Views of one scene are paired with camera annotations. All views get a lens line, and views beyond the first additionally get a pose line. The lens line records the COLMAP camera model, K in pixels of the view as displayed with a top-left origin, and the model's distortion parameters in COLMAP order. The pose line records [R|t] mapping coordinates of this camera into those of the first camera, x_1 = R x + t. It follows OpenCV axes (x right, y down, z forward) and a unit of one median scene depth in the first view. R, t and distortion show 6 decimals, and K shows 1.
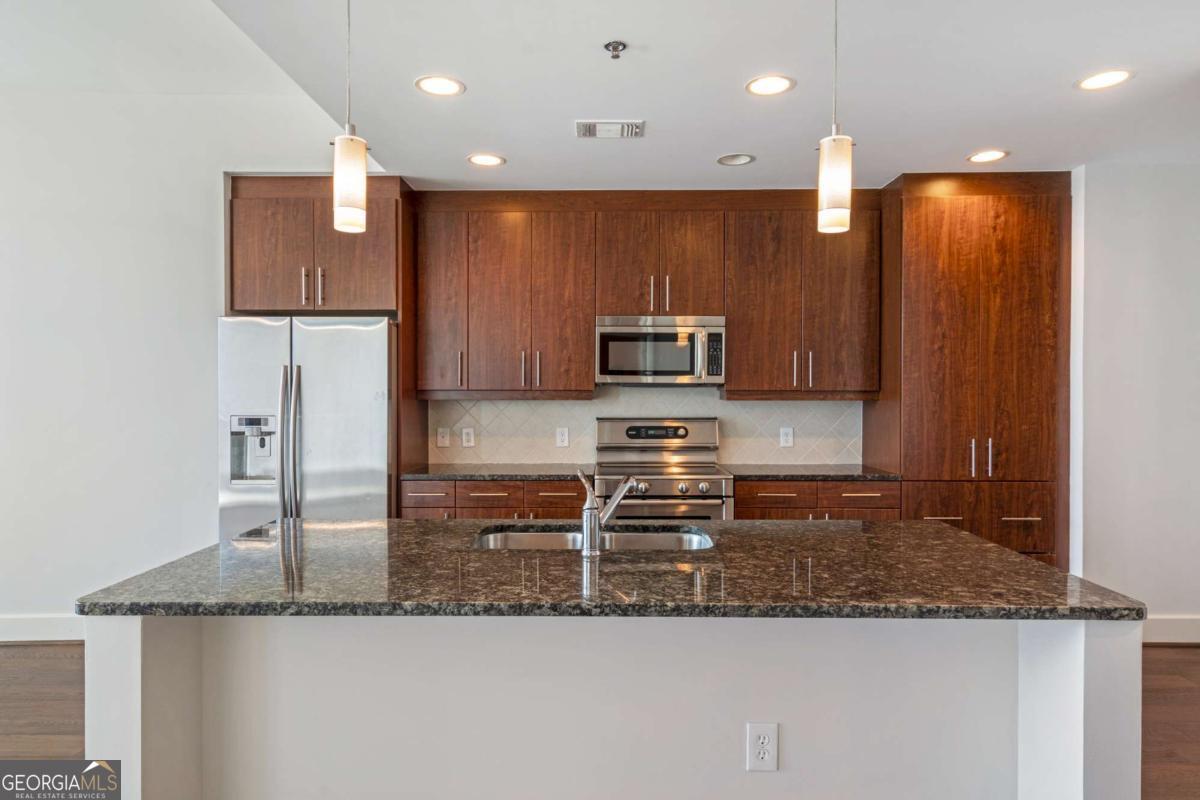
lens RADIAL K [[726.7, 0, 607.9], [0, 726.7, 397.9], [0, 0, 1]] dist [0.003429, 0.001223]
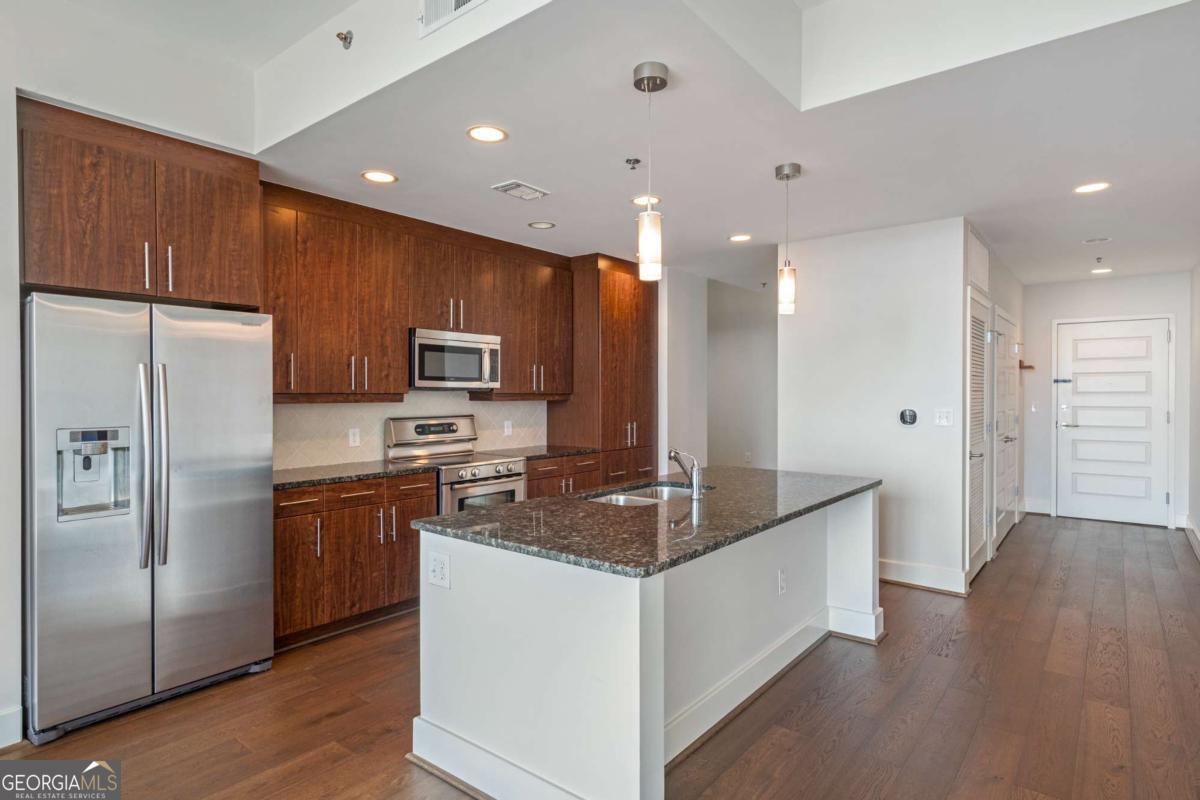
lens RADIAL K [[645.5, 0, 600.0], [0, 645.5, 400.0], [0, 0, 1]] dist [0.001319, 0.000303]
pose [[0.610067, -0.009525, 0.792292, -0.639356], [0.006958, 0.999954, 0.006664, -0.005063], [-0.792319, 0.001447, 0.610105, 0.151912]]
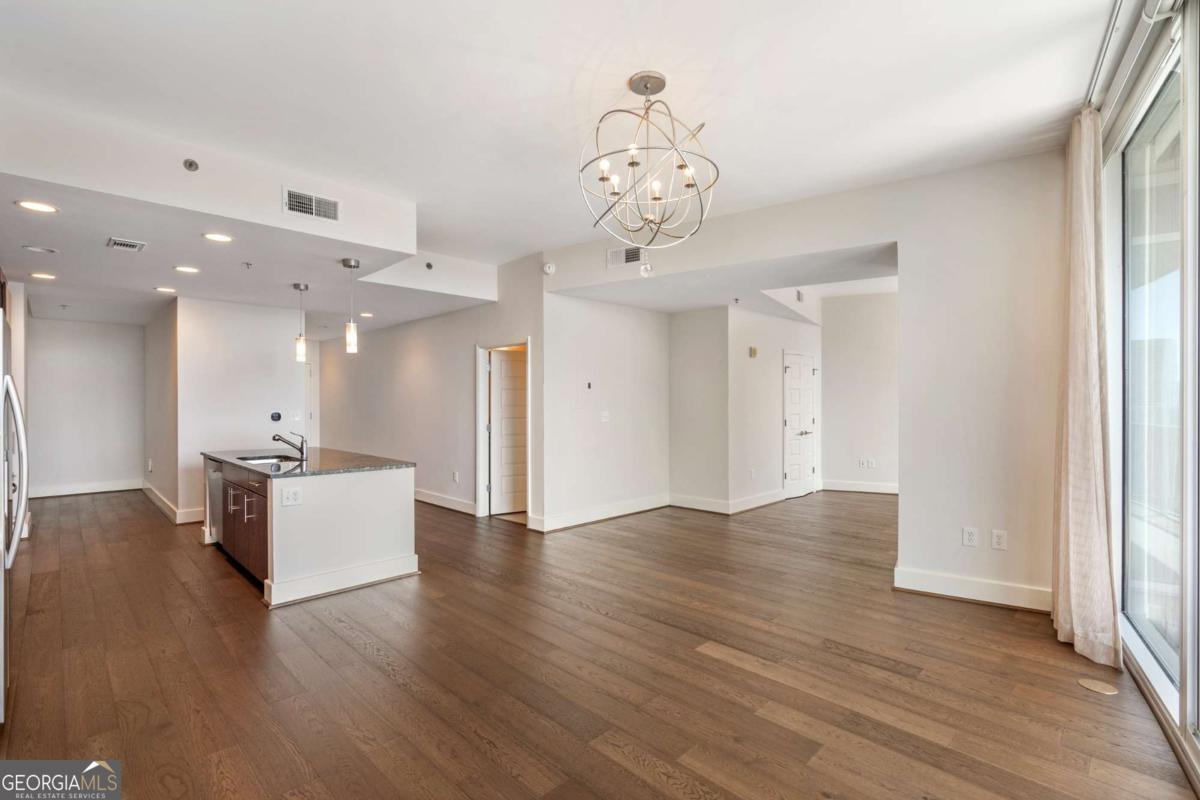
lens RADIAL K [[554.4, 0, 597.9], [0, 554.4, 402.0], [0, 0, 1]] dist [0.000748, 0.000824]
pose [[-0.713954, 0.001652, 0.700191, -1.271450], [0.005586, 0.999979, 0.003336, -0.010097], [-0.700171, 0.006293, -0.713948, 0.897662]]
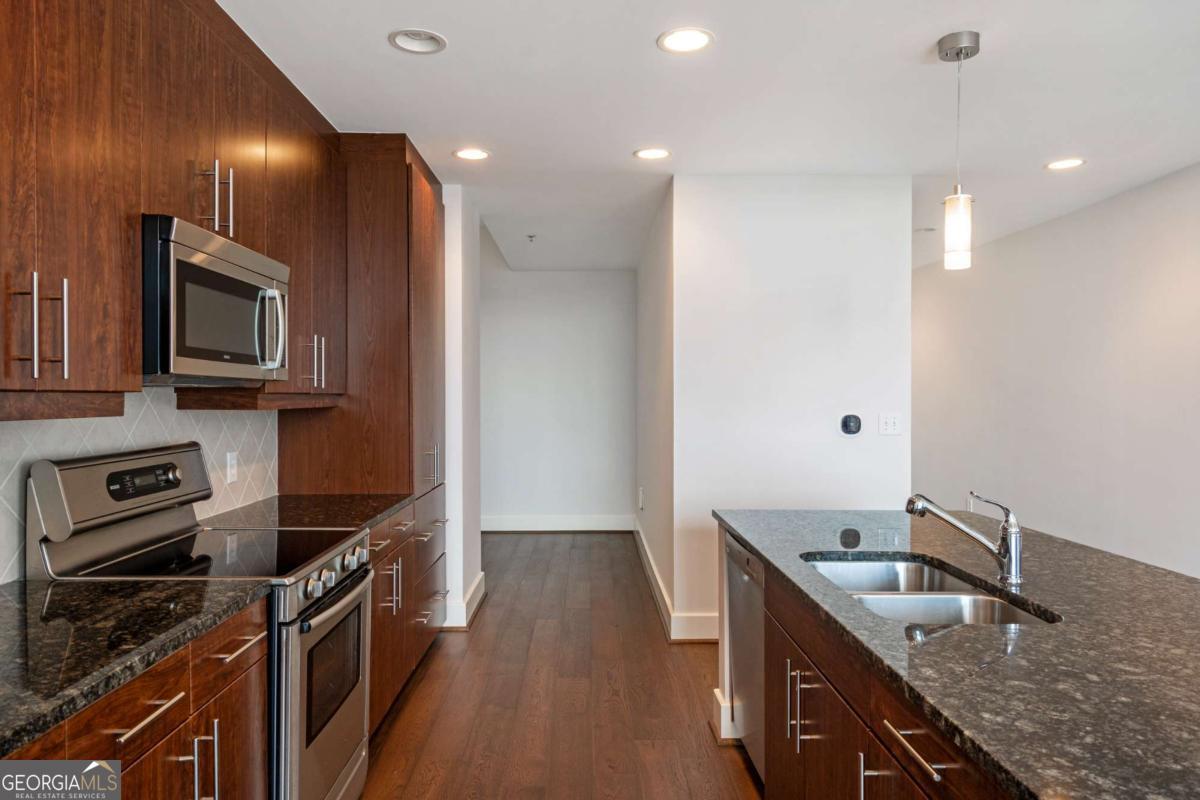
lens RADIAL K [[793.8, 0, 600.0], [0, 793.8, 400.0], [0, 0, 1]] dist [0.000217, 0.001059]
pose [[-0.036919, -0.007823, 0.999288, -0.485898], [0.005266, 0.999954, 0.008022, -0.008201], [-0.999304, 0.005559, -0.036877, 0.762783]]
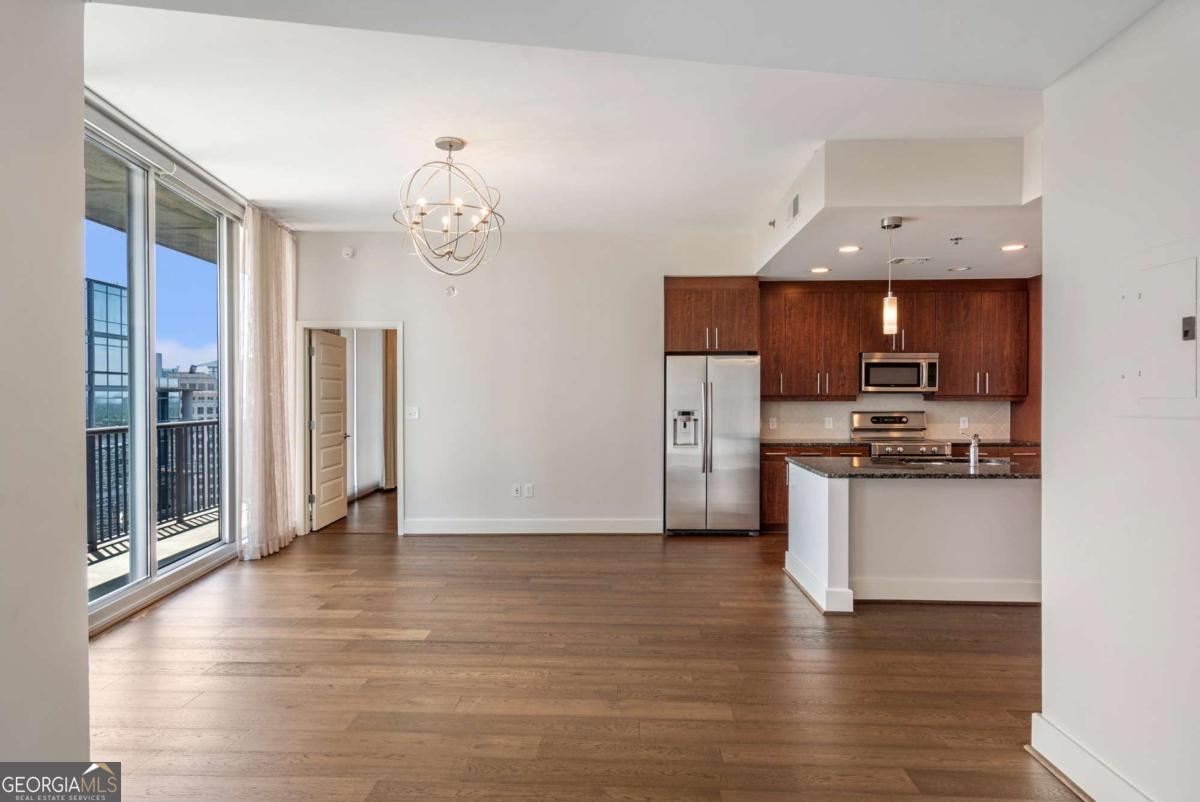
lens RADIAL K [[661.9, 0, 600.0], [0, 661.9, 401.0], [0, 0, 1]] dist [0.001005, 0.000245]
pose [[0.999496, -0.002104, -0.031690, -0.593552], [0.002174, 0.999995, 0.002175, -0.002201], [0.031686, -0.002243, 0.999495, -0.607742]]
